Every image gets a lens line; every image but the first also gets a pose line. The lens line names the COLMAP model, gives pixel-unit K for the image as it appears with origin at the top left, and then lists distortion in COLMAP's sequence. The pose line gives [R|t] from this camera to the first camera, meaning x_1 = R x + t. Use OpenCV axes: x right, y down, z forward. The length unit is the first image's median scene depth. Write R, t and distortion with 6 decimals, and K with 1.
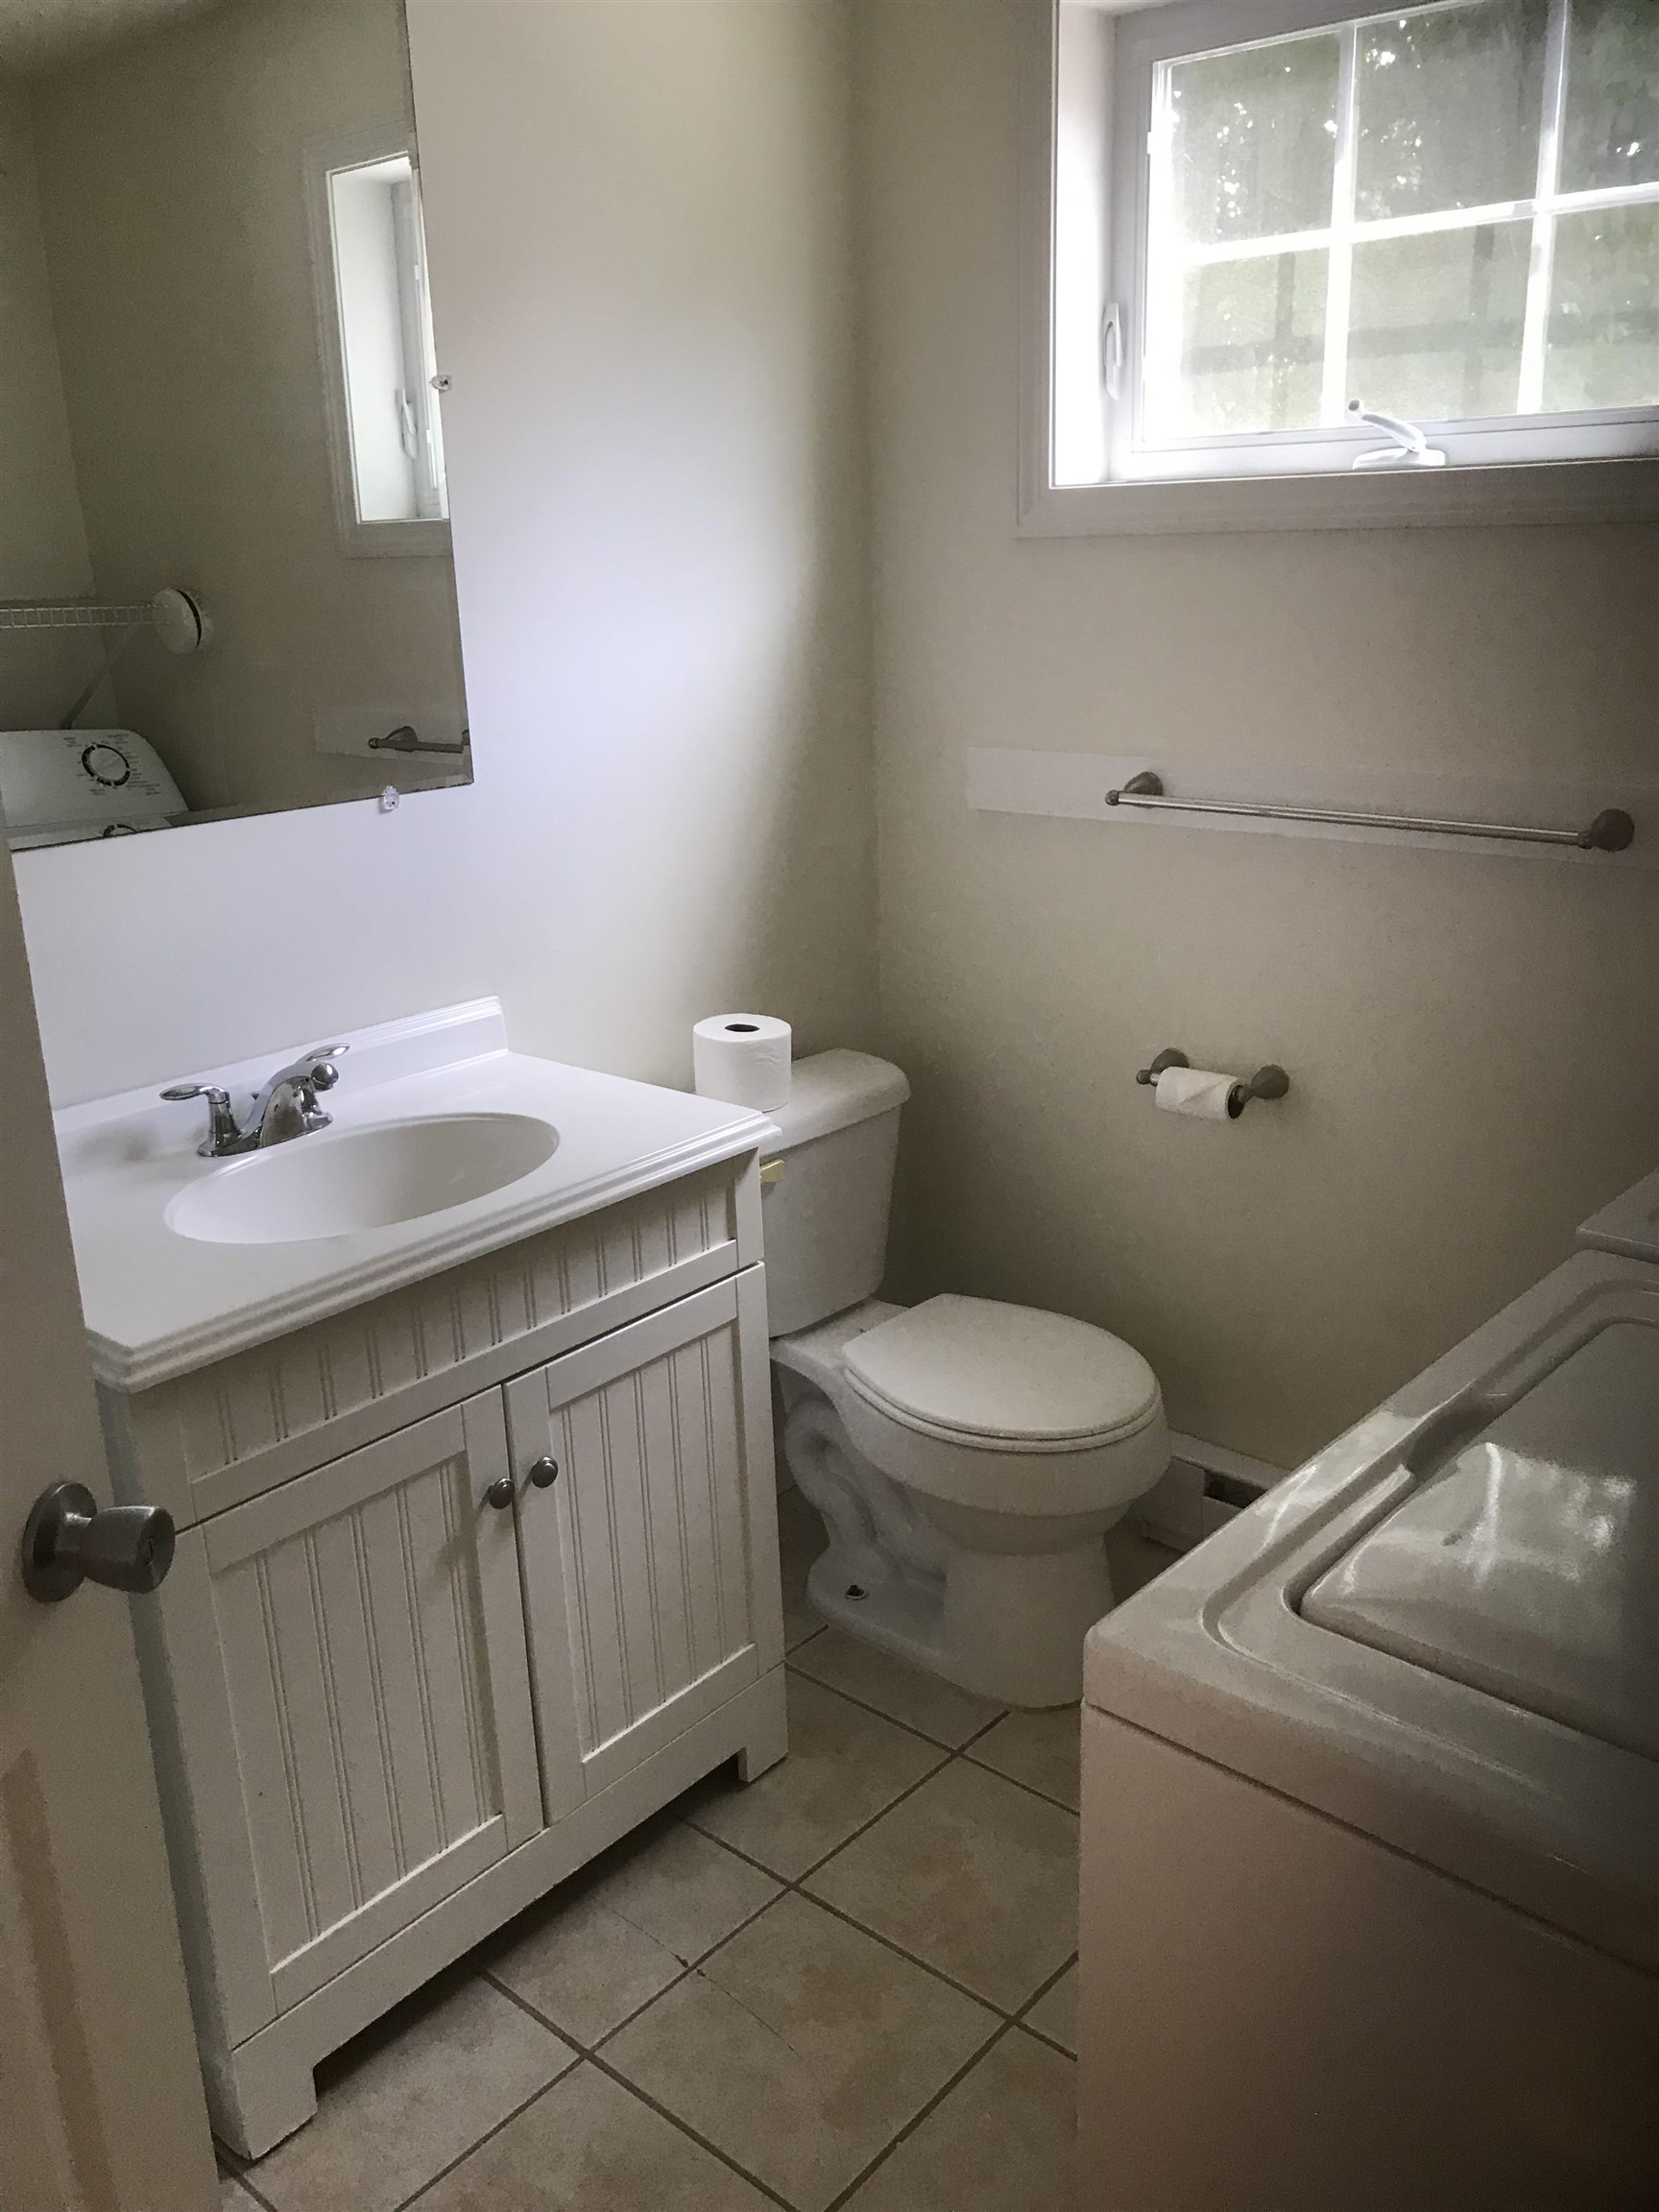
lens RADIAL K [[1855.2, 0, 825.6], [0, 1855.2, 1092.3], [0, 0, 1]] dist [0.031275, -0.015975]
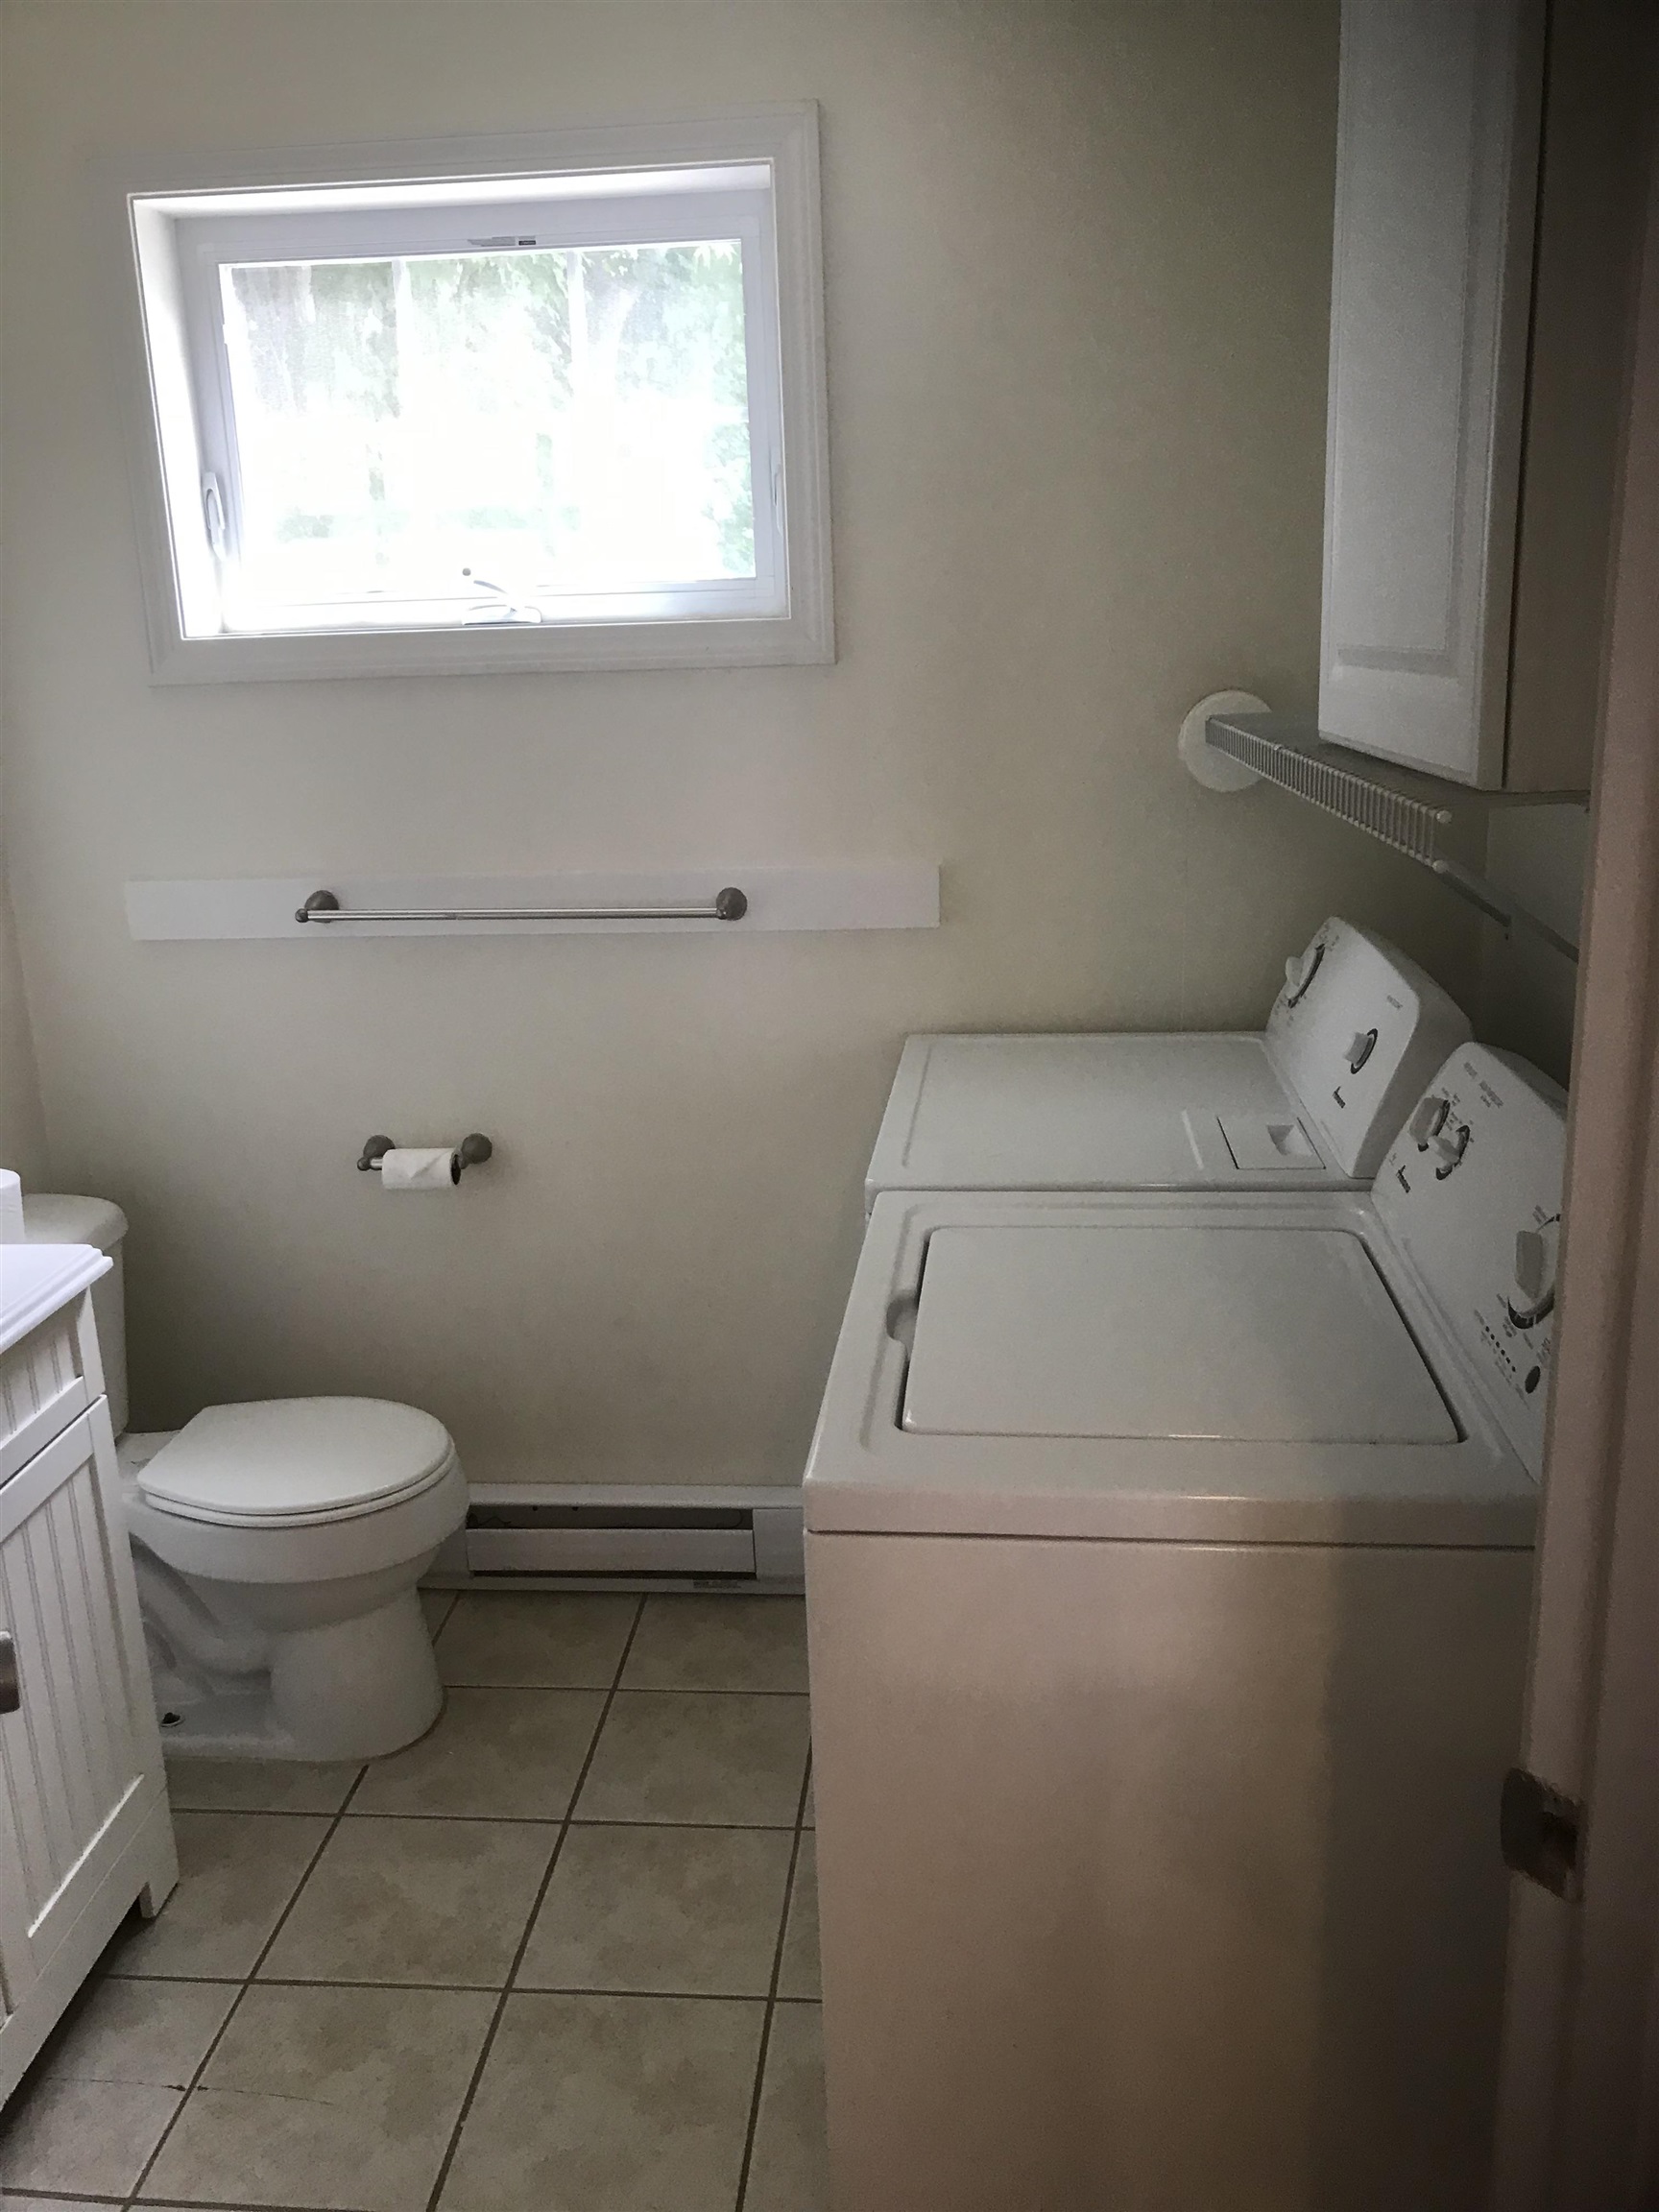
lens RADIAL K [[1855.2, 0, 816.4], [0, 1855.2, 1108.6], [0, 0, 1]] dist [0.031275, -0.015975]
pose [[0.813854, -0.154001, 0.560290, -0.231957], [0.183354, 0.983039, 0.003864, 0.004643], [-0.551382, 0.099587, 0.828287, -0.066721]]
